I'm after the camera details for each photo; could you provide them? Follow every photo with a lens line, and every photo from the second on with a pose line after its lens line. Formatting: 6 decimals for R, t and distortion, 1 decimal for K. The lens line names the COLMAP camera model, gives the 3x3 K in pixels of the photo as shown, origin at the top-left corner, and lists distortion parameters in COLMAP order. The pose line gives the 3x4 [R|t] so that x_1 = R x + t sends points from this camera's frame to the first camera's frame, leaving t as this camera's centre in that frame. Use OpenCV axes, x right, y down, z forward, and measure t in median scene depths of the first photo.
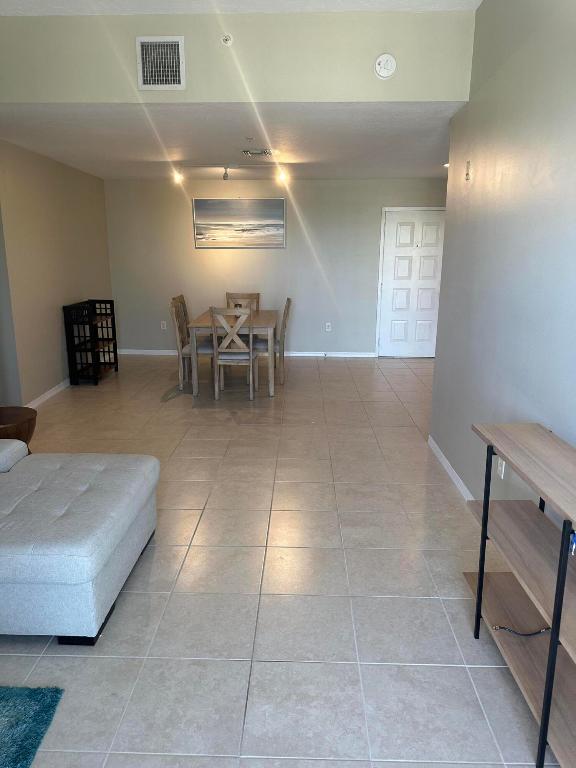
lens RADIAL K [[531.6, 0, 290.4], [0, 531.6, 387.8], [0, 0, 1]] dist [0.059717, -0.005701]
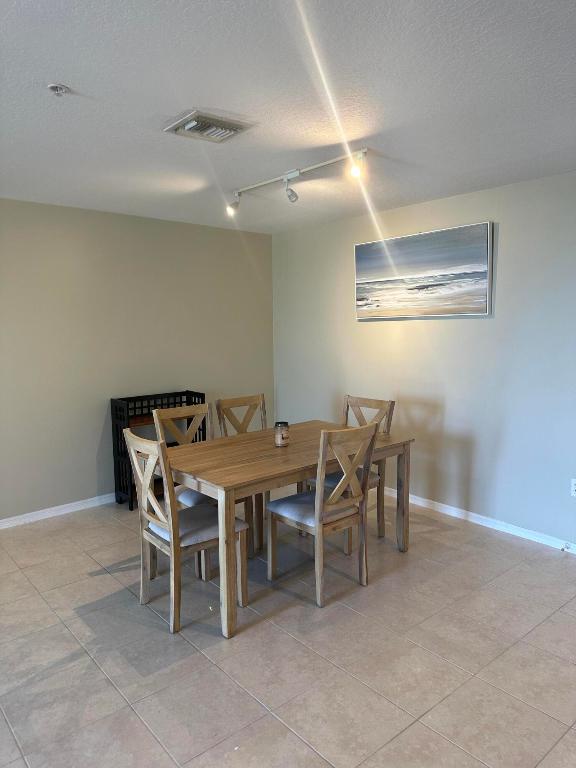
lens RADIAL K [[531.6, 0, 290.4], [0, 531.6, 387.8], [0, 0, 1]] dist [0.059717, -0.005701]
pose [[0.659419, 0.078532, -0.747663, 0.255457], [-0.171212, 0.984082, -0.047640, -0.139170], [0.732020, 0.159423, 0.662368, 0.537930]]
